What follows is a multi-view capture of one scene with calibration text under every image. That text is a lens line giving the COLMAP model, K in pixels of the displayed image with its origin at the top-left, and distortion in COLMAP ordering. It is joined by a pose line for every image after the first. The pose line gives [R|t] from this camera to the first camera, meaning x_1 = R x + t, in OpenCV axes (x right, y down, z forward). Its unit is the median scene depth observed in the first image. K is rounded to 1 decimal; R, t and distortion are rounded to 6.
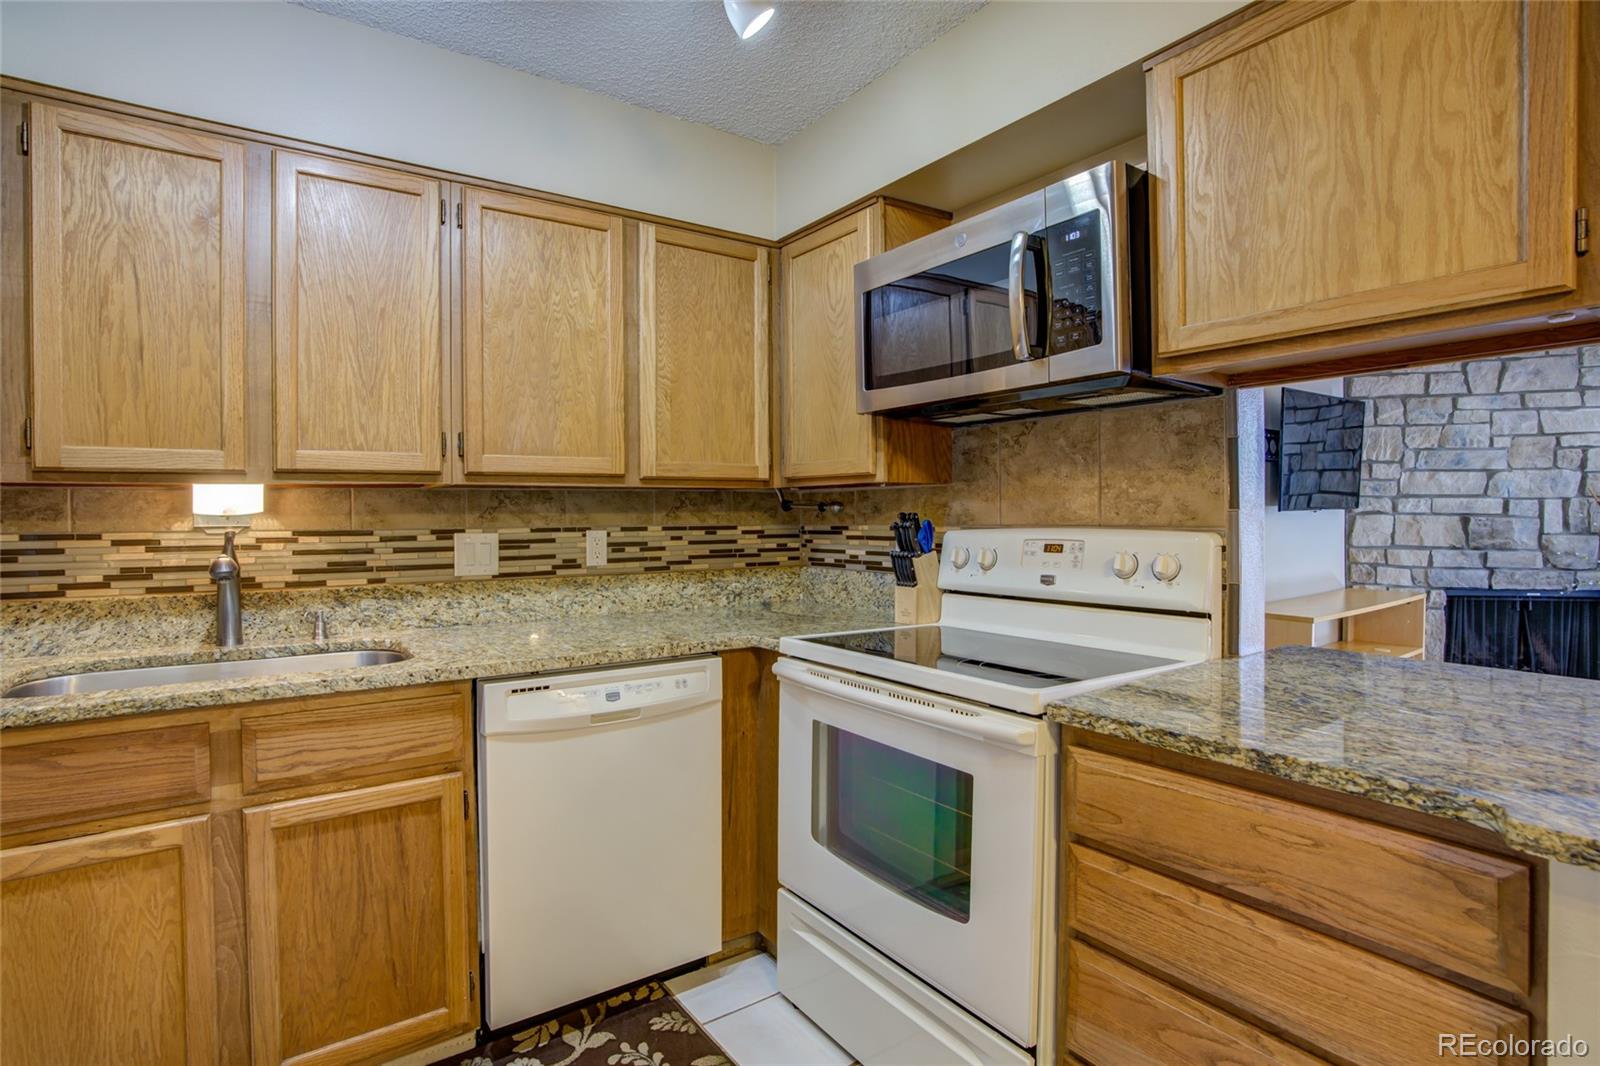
lens RADIAL K [[774.5, 0, 733.6], [0, 774.5, 522.1], [0, 0, 1]] dist [-0.062518, 0.021210]
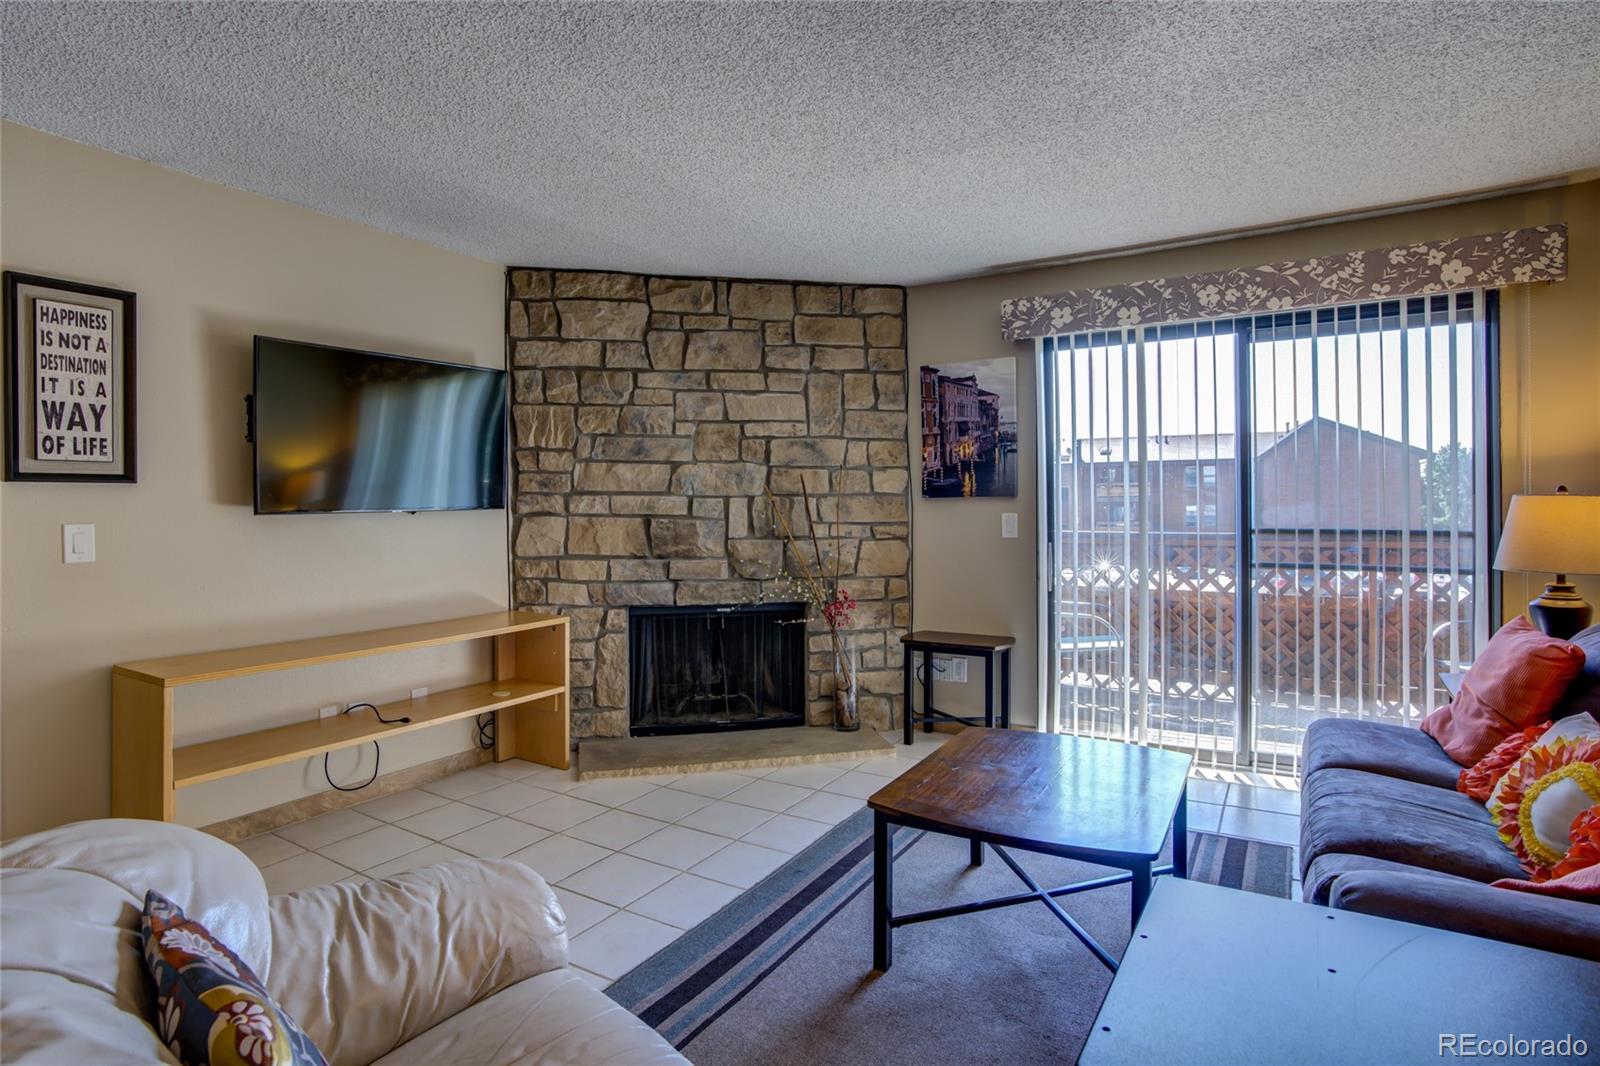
lens RADIAL K [[856.8, 0, 781.2], [0, 856.8, 506.8], [0, 0, 1]] dist [-0.045577, 0.024901]
pose [[0.908676, -0.000055, 0.417501, 1.594784], [0.005068, 0.999928, -0.010899, -0.020070], [-0.417471, 0.012020, 0.908611, 0.173632]]
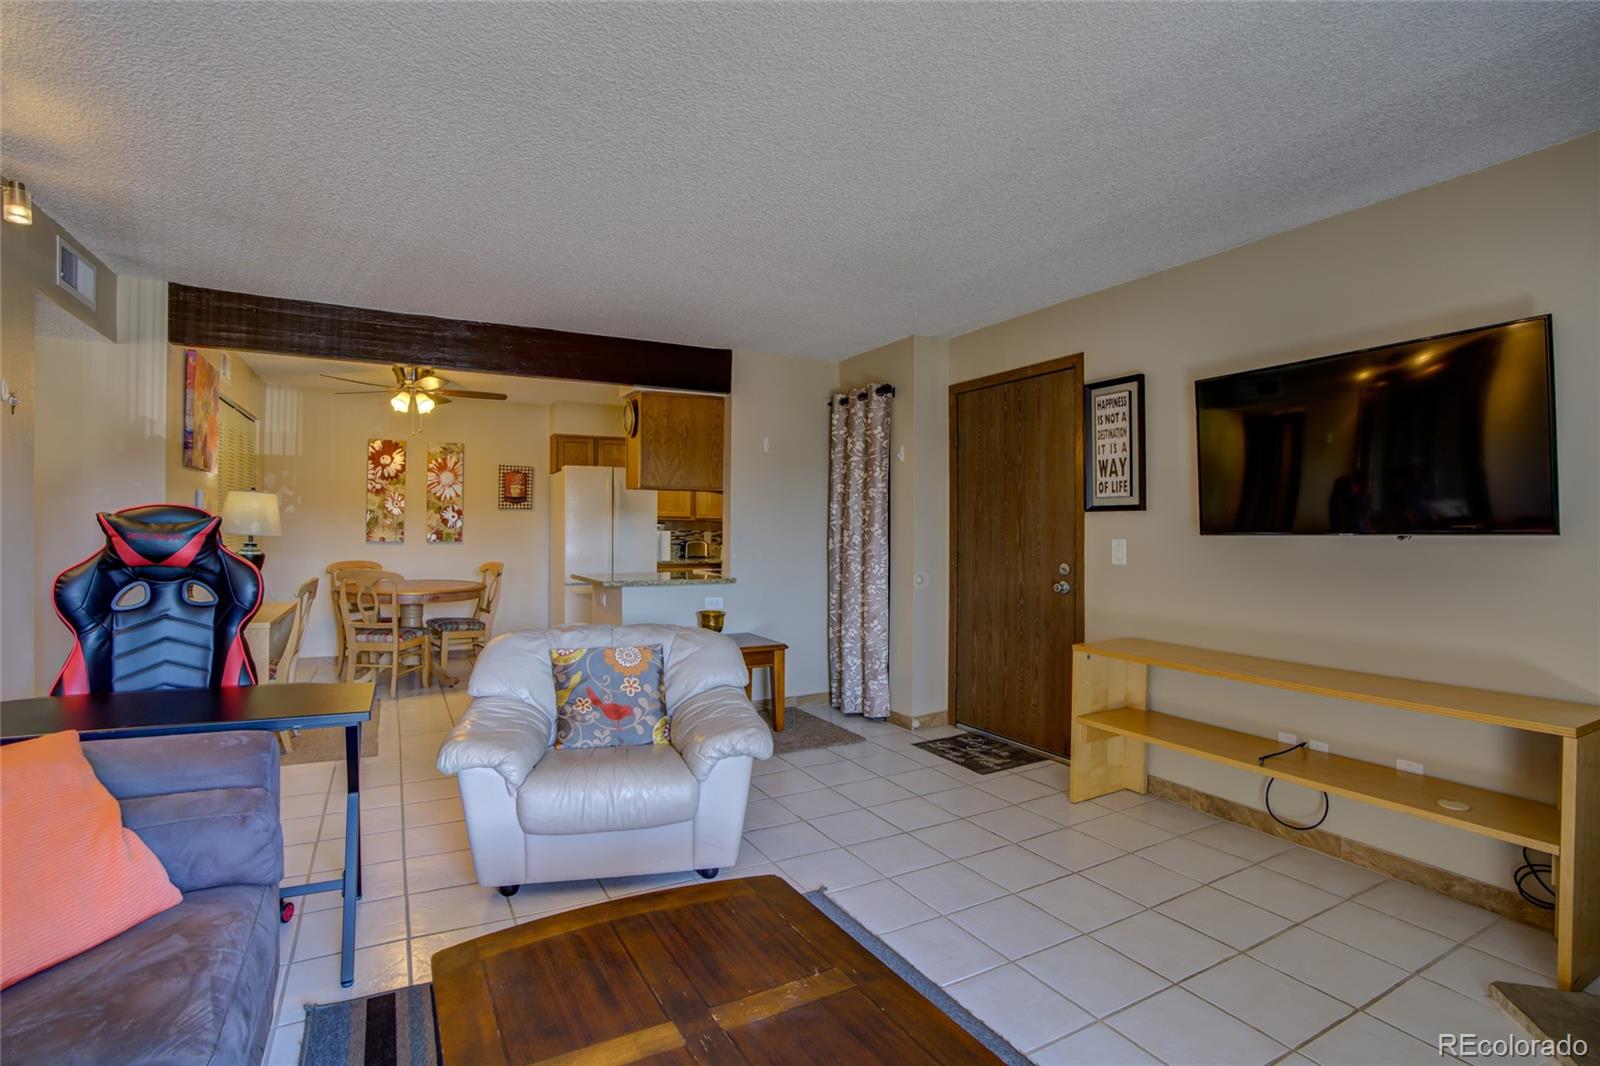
lens RADIAL K [[740.5, 0, 782.4], [0, 740.5, 531.5], [0, 0, 1]] dist [-0.059191, 0.019293]
pose [[-0.081185, 0.010797, -0.996641, 2.903639], [-0.017328, 0.999775, 0.012242, -0.037633], [0.996548, 0.018264, -0.080980, 1.169560]]
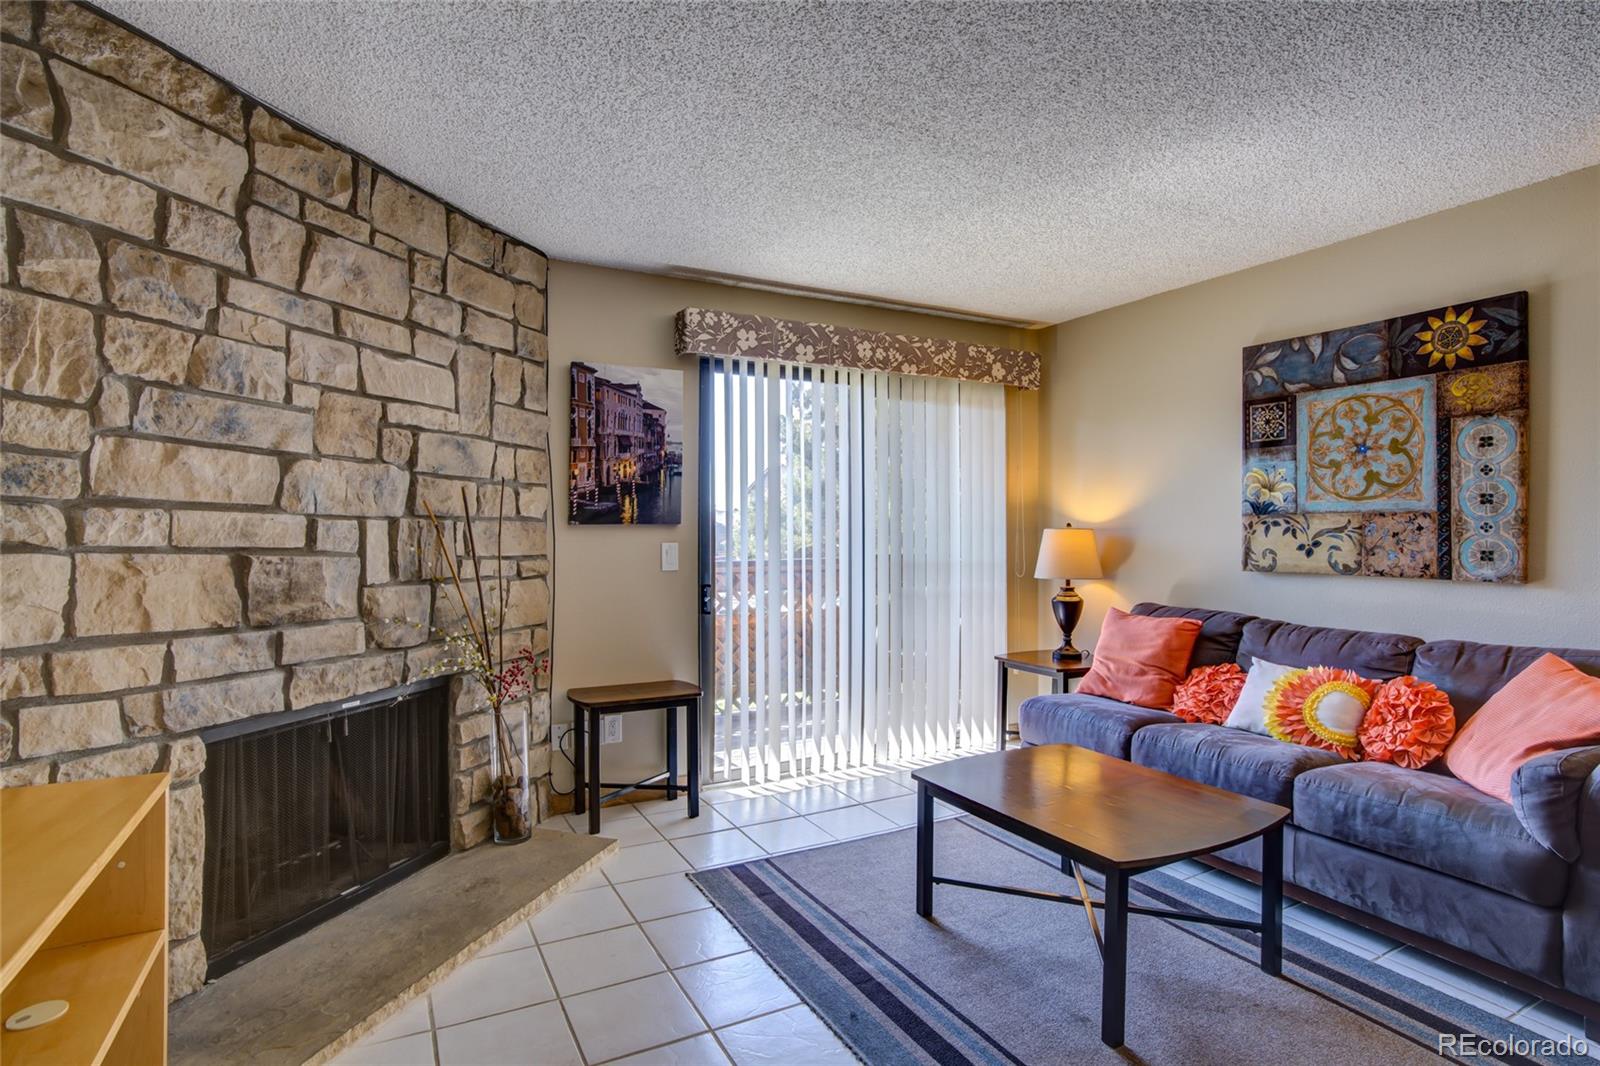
lens RADIAL K [[817.1, 0, 807.8], [0, 817.1, 532.0], [0, 0, 1]] dist [-0.041794, 0.017543]
pose [[0.088514, 0.009035, 0.996034, 1.203902], [0.012412, 0.999871, -0.010173, -0.026422], [-0.995998, 0.013263, 0.088391, 1.384369]]
